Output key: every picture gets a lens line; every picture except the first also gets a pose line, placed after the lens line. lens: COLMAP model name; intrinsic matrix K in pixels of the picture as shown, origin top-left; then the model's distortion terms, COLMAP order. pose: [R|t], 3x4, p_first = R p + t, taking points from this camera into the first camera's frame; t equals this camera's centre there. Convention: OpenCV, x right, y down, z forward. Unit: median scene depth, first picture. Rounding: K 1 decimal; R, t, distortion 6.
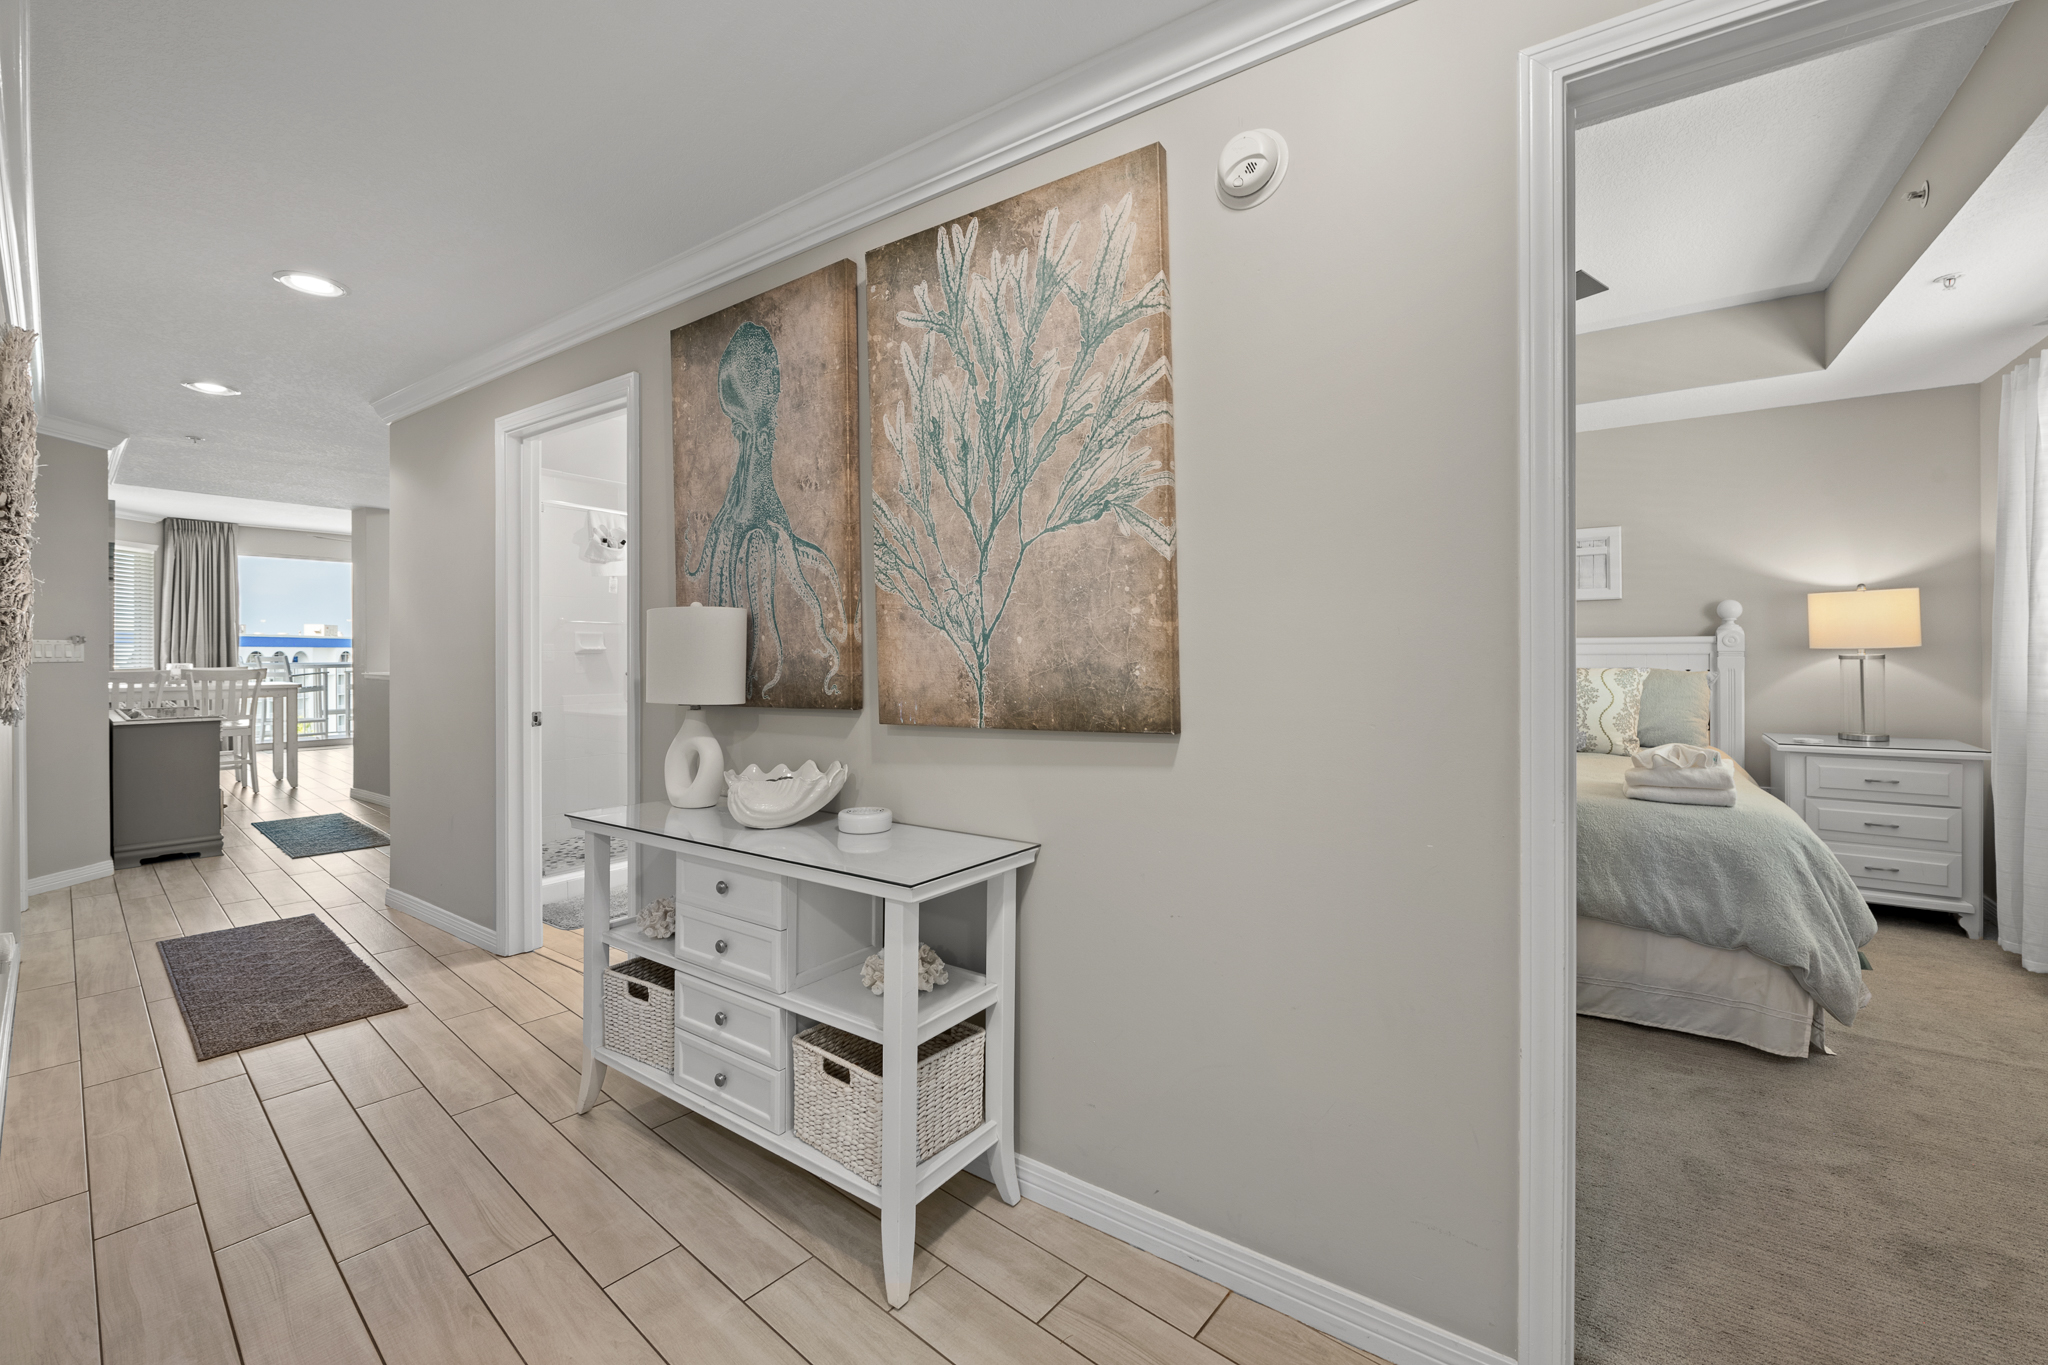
lens RADIAL K [[811.7, 0, 1021.9], [0, 811.7, 653.7], [0, 0, 1]] dist [-0.002338, -0.002150]
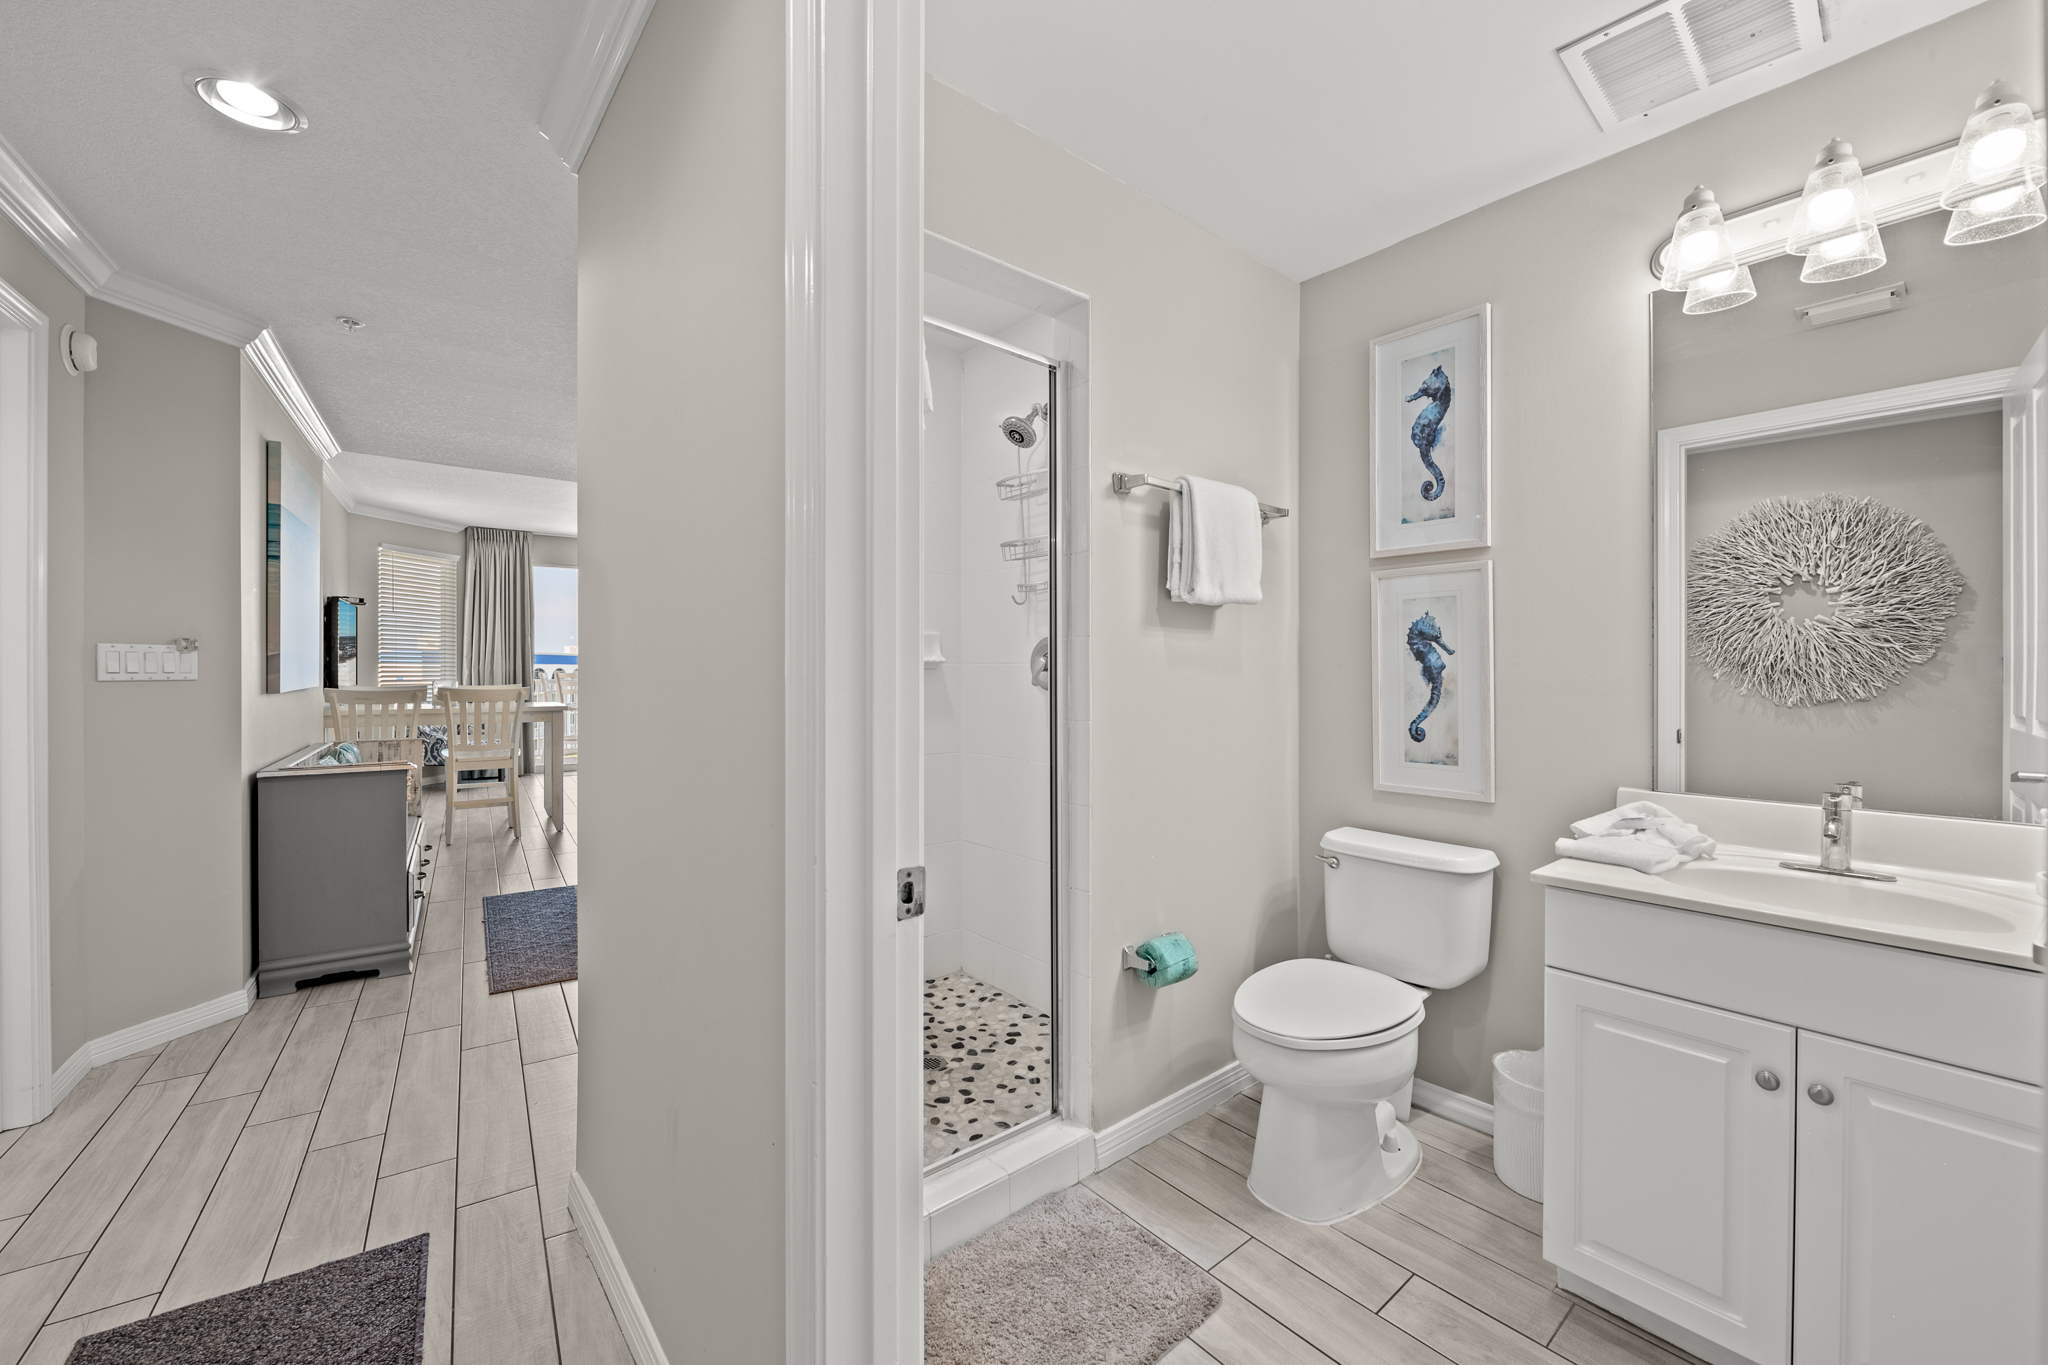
lens RADIAL K [[811.7, 0, 1031.7], [0, 811.7, 681.8], [0, 0, 1]] dist [-0.002338, -0.002150]
pose [[0.964325, 0.010428, -0.264517, -0.642705], [-0.008644, 0.999931, 0.007908, 0.003357], [0.264581, -0.005339, 0.964349, 0.978977]]
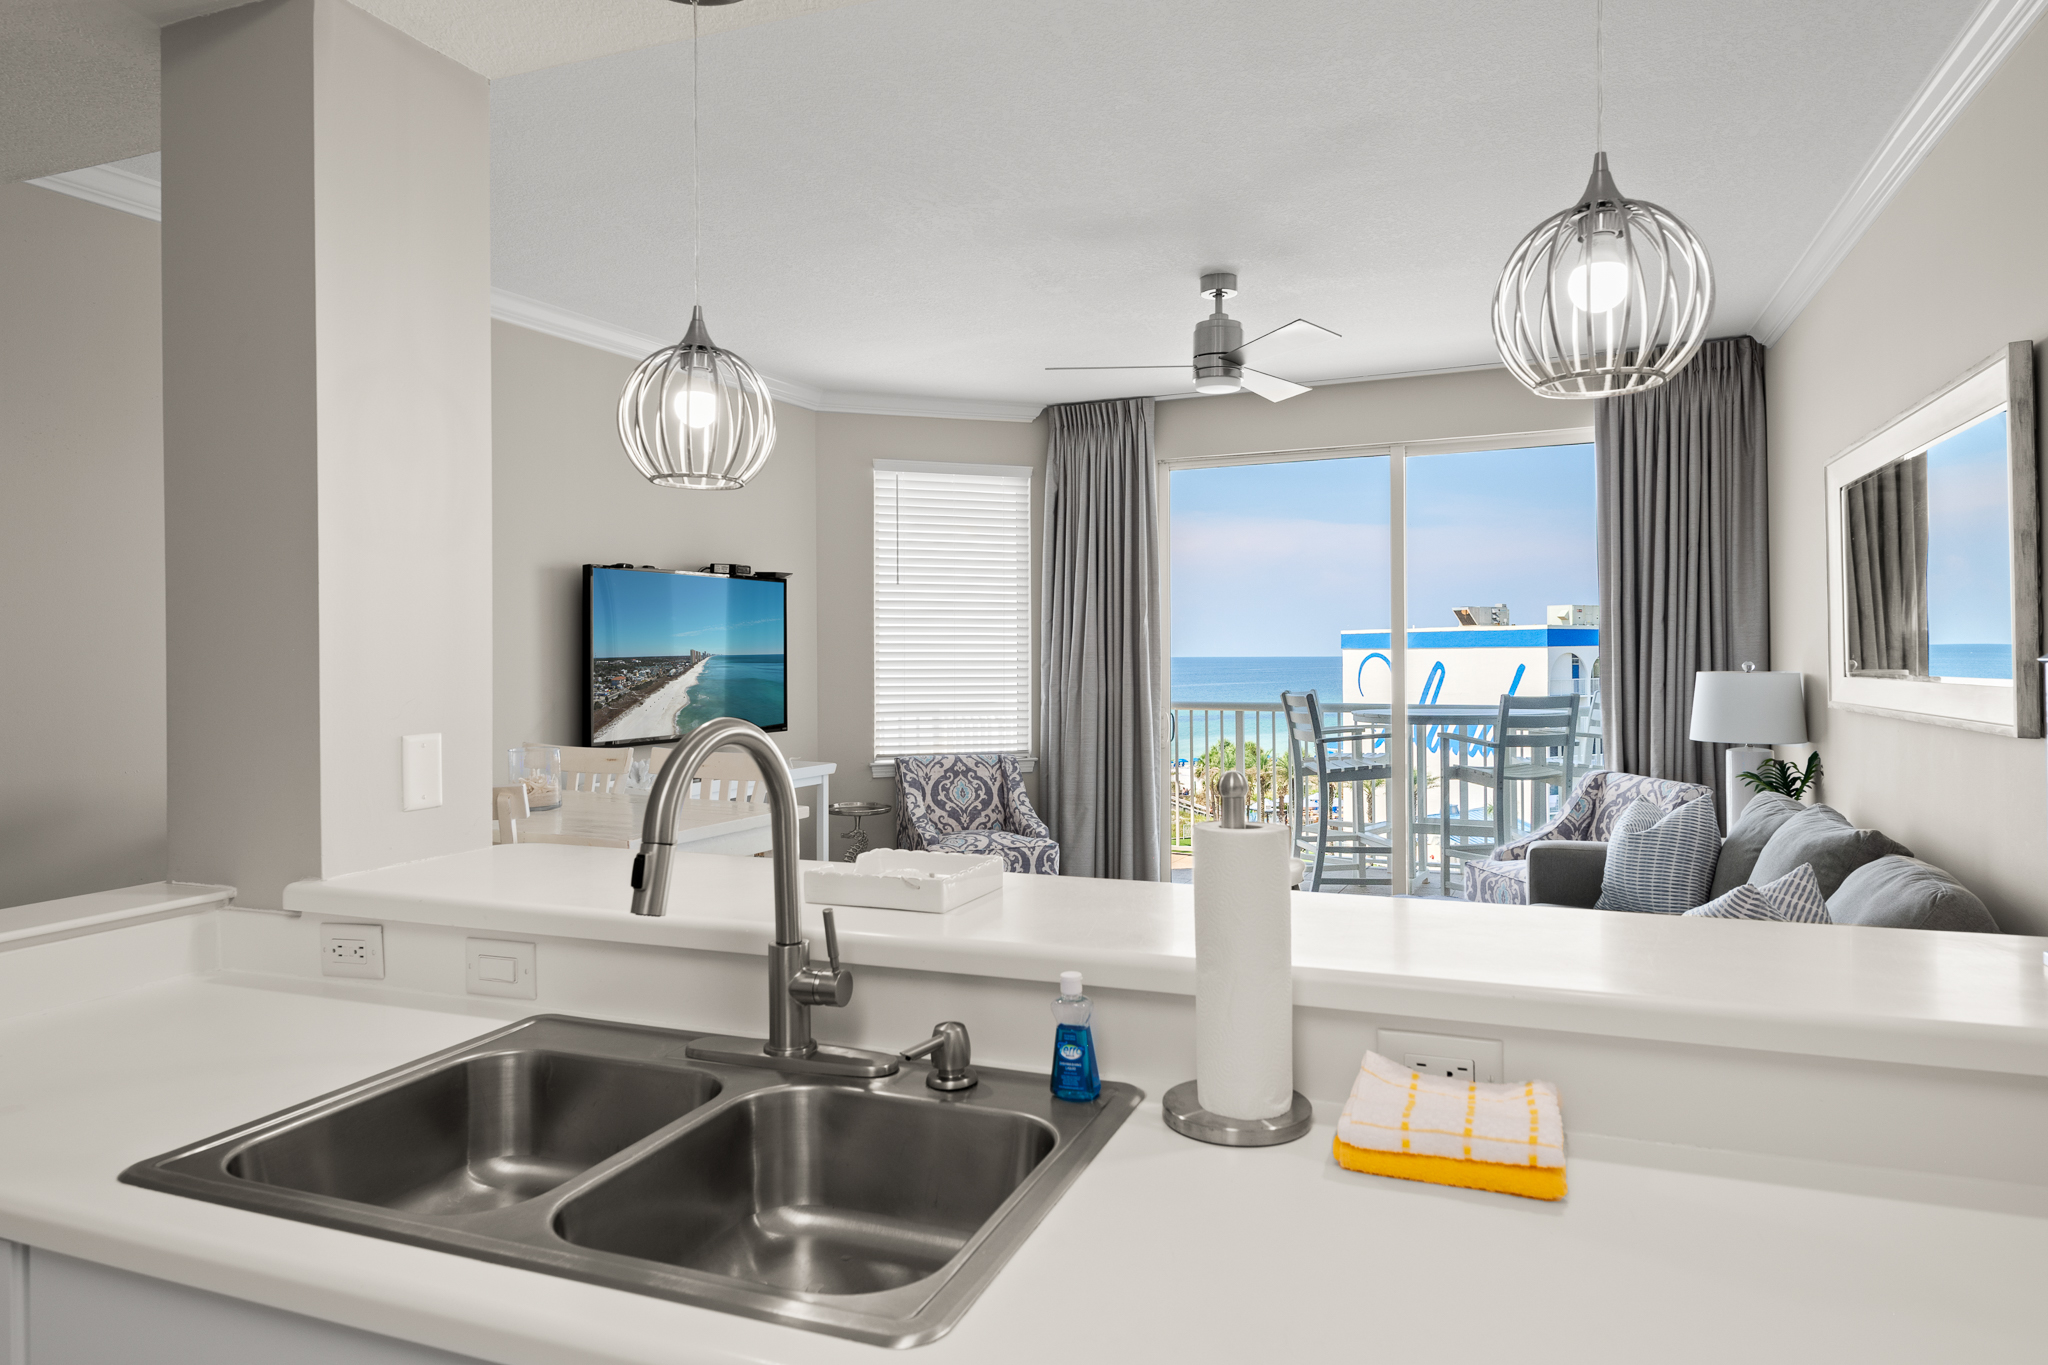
lens RADIAL K [[1273.6, 0, 1006.2], [0, 1273.6, 638.6], [0, 0, 1]] dist [0.054922, -0.000010]
pose [[0.229961, -0.011756, -0.973129, -1.257977], [-0.001438, 0.999922, -0.012419, -0.080468], [0.973199, 0.004256, 0.229926, 3.041899]]
